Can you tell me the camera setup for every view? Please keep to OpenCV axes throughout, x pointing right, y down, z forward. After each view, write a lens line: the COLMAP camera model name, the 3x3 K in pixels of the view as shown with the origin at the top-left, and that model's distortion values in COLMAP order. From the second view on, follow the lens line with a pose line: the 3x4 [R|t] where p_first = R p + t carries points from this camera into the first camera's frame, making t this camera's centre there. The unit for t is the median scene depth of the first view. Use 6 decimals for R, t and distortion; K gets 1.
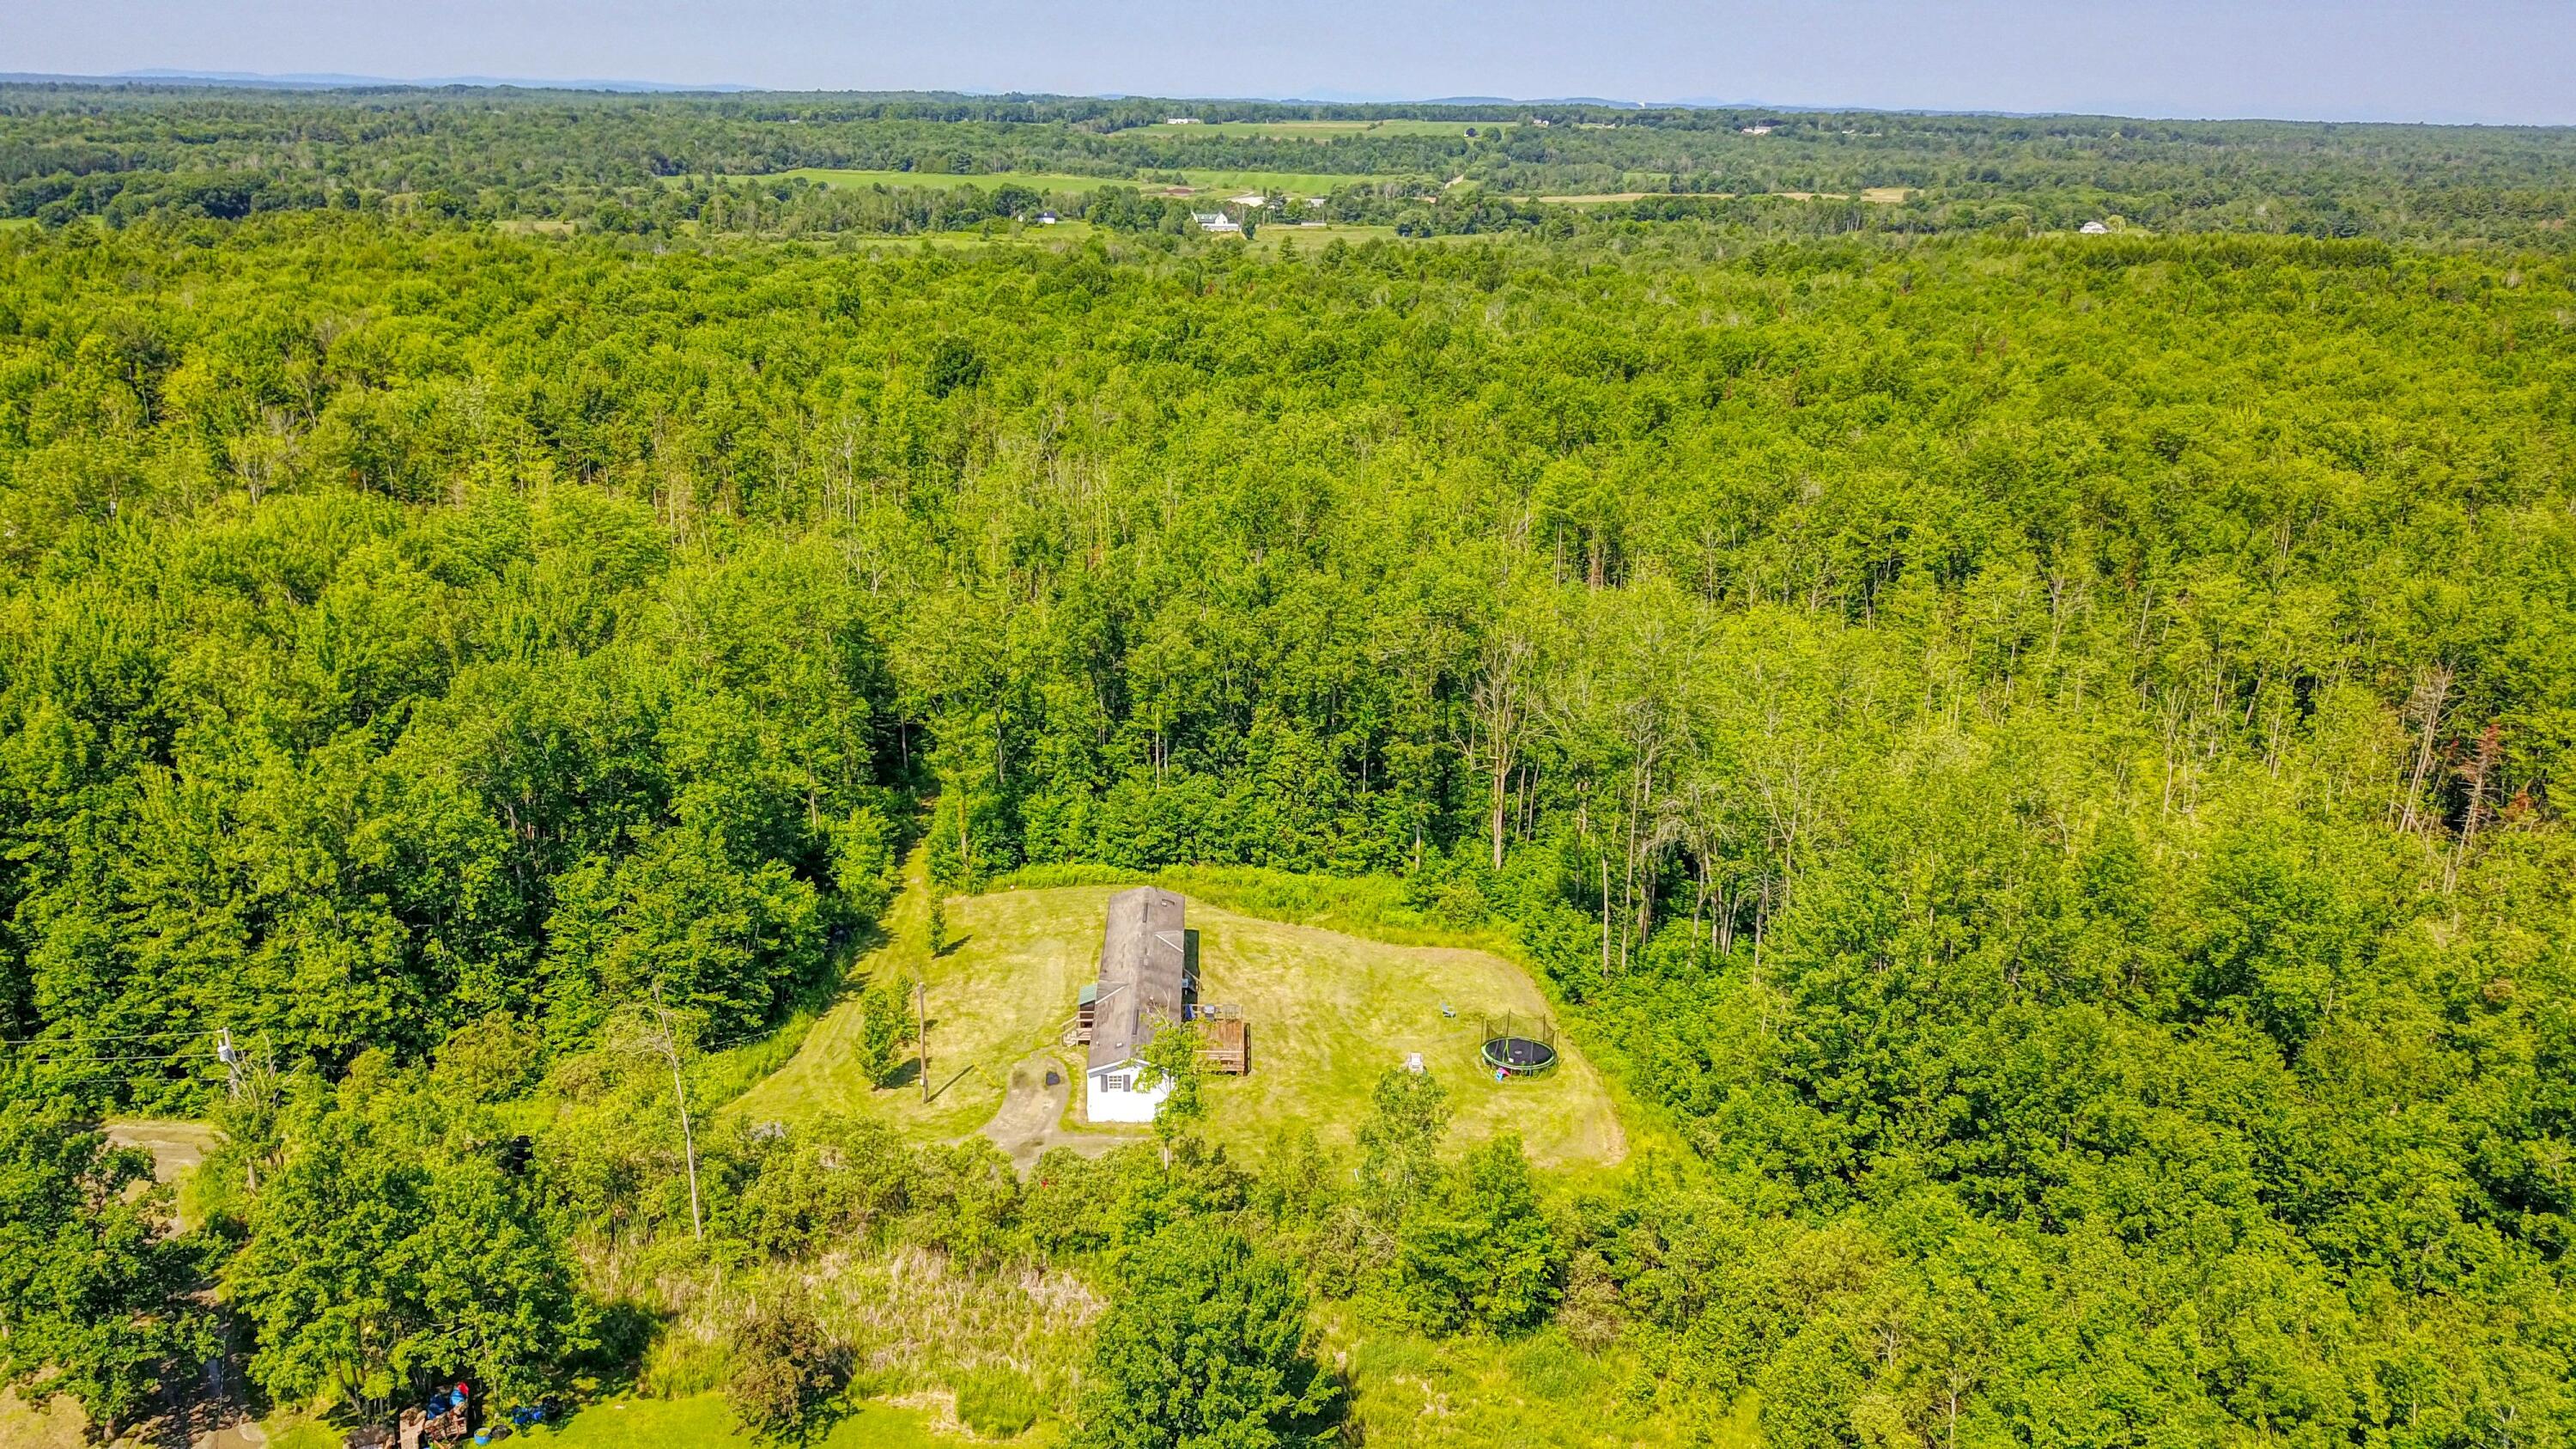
lens RADIAL K [[1976.7, 0, 1303.2], [0, 1976.7, 716.3], [0, 0, 1]] dist [0.004959, -0.011298]
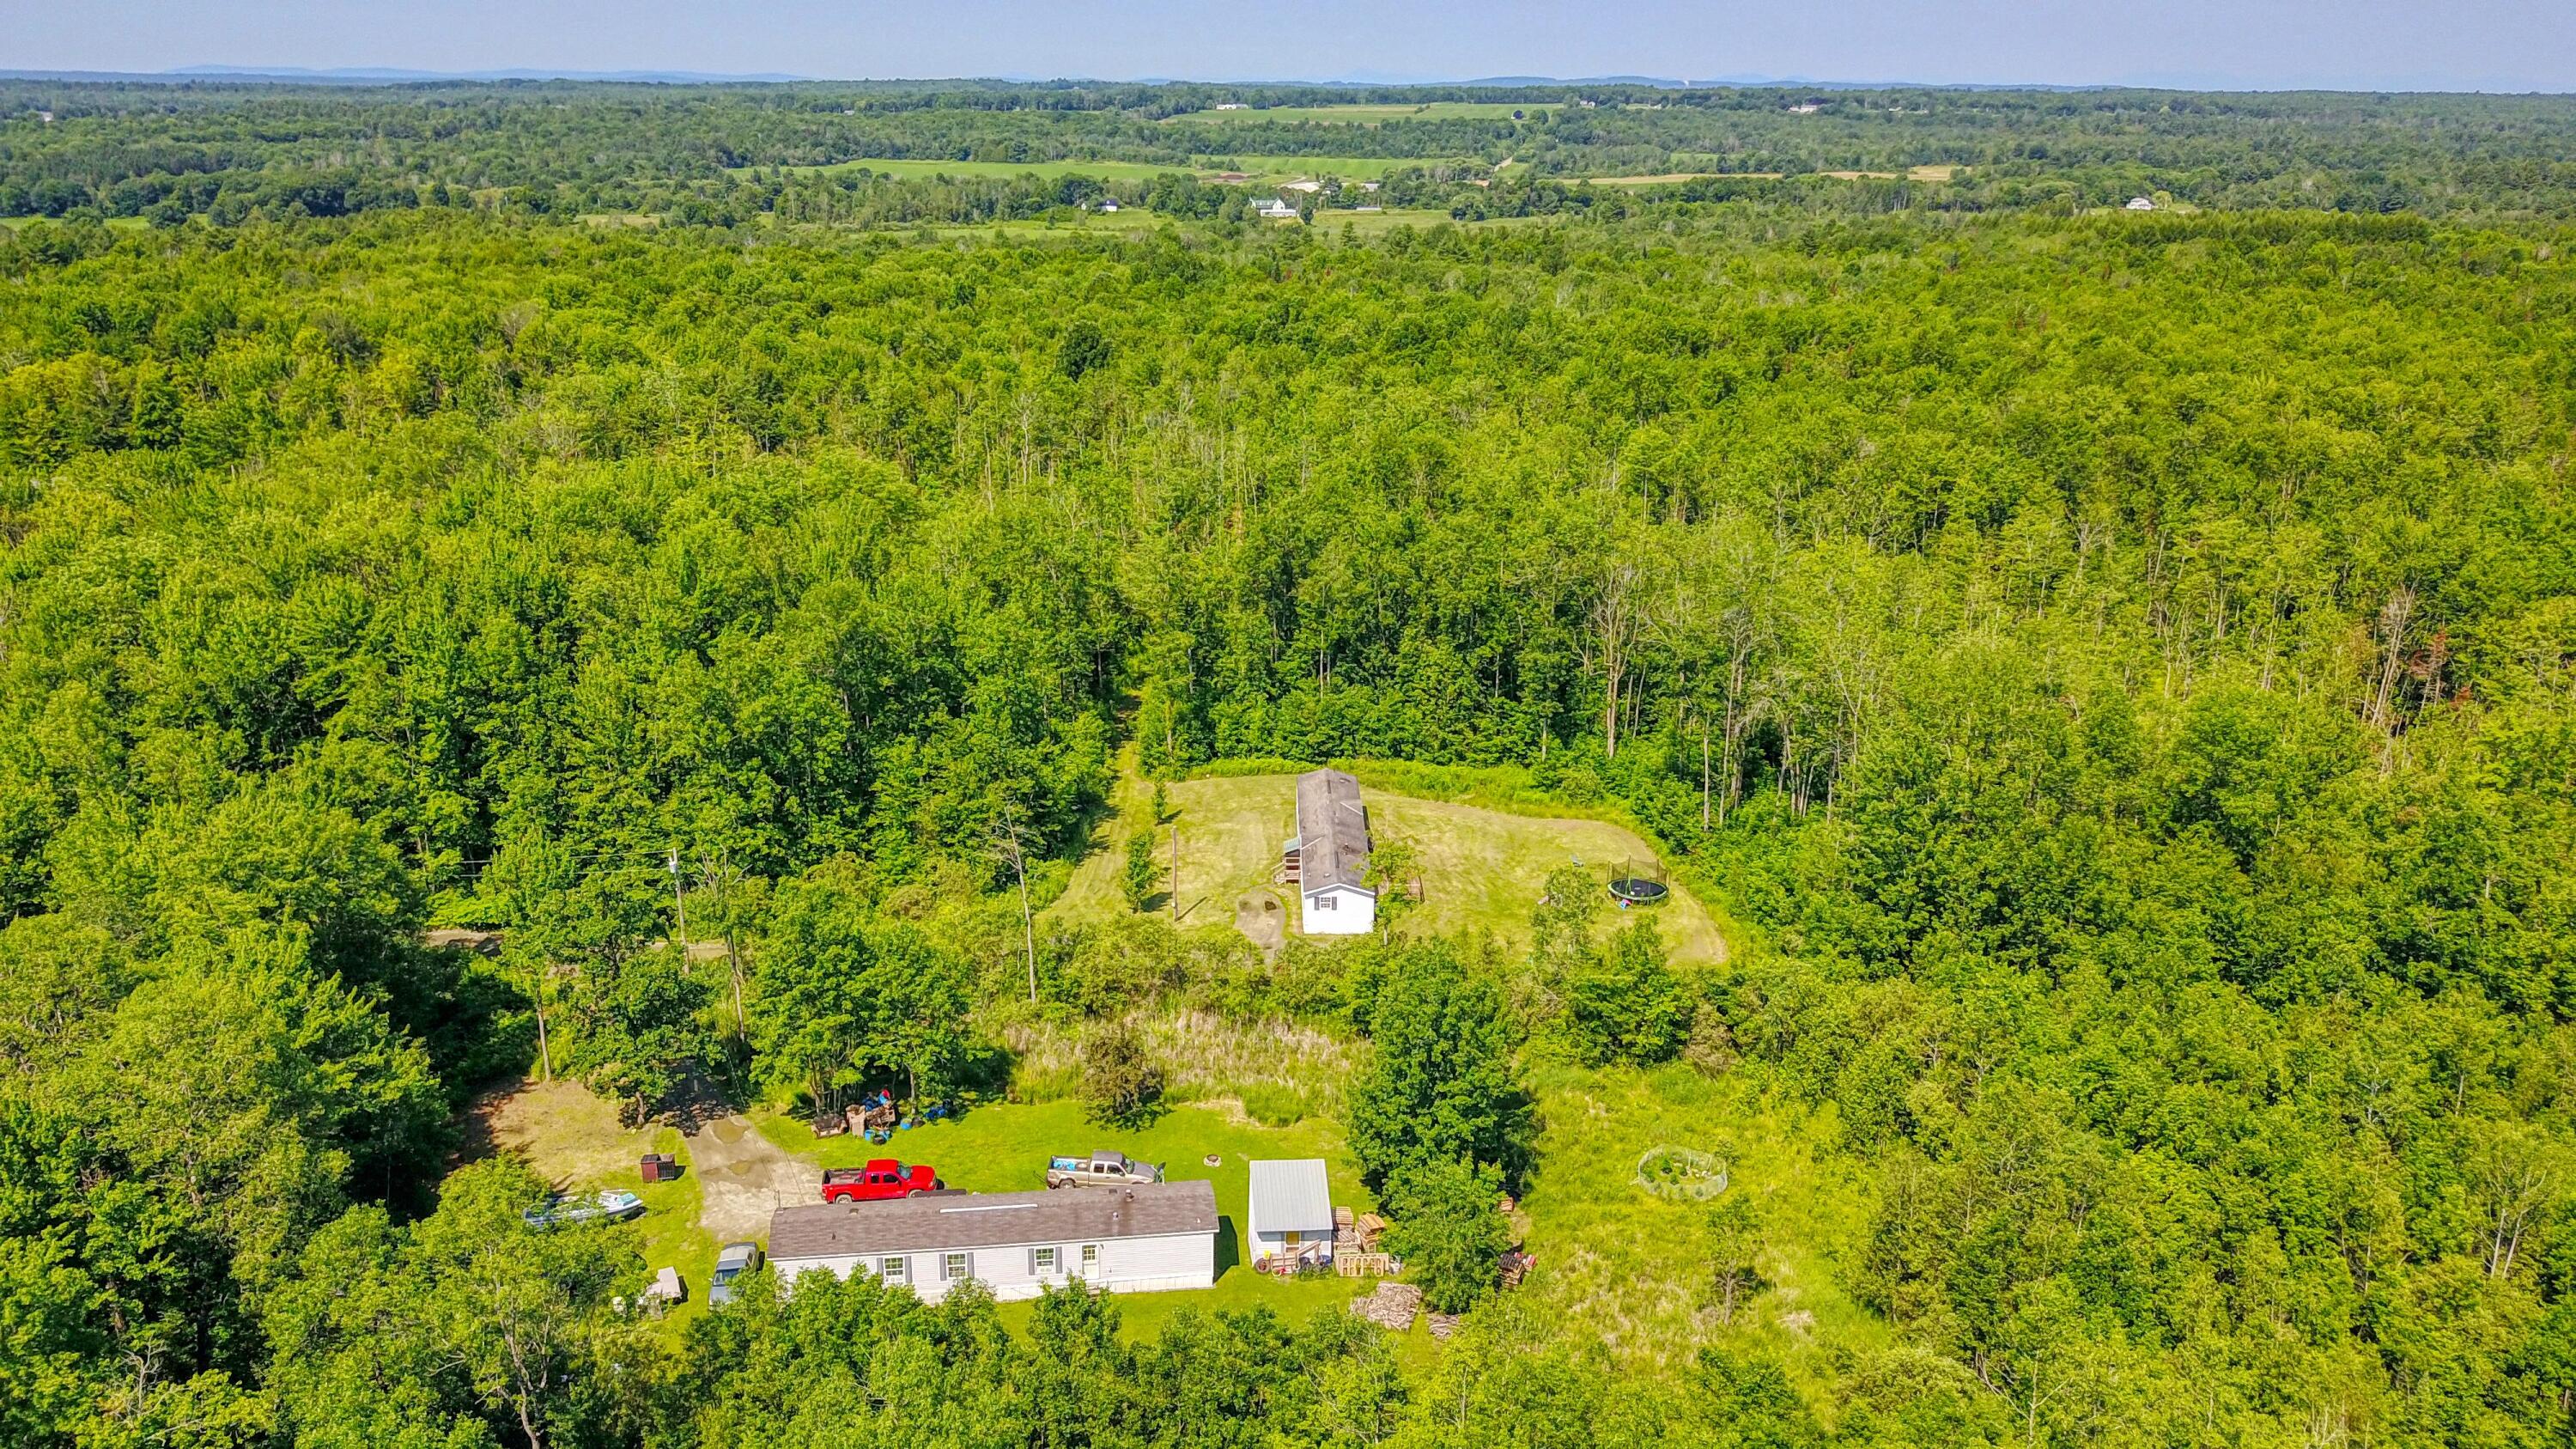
lens RADIAL K [[1976.7, 0, 1272.9], [0, 1976.7, 734.9], [0, 0, 1]] dist [0.004959, -0.011298]
pose [[0.999382, -0.002703, -0.035047, -0.061922], [0.003314, 0.999843, 0.017387, 0.038956], [0.034995, -0.017492, 0.999234, -0.208545]]
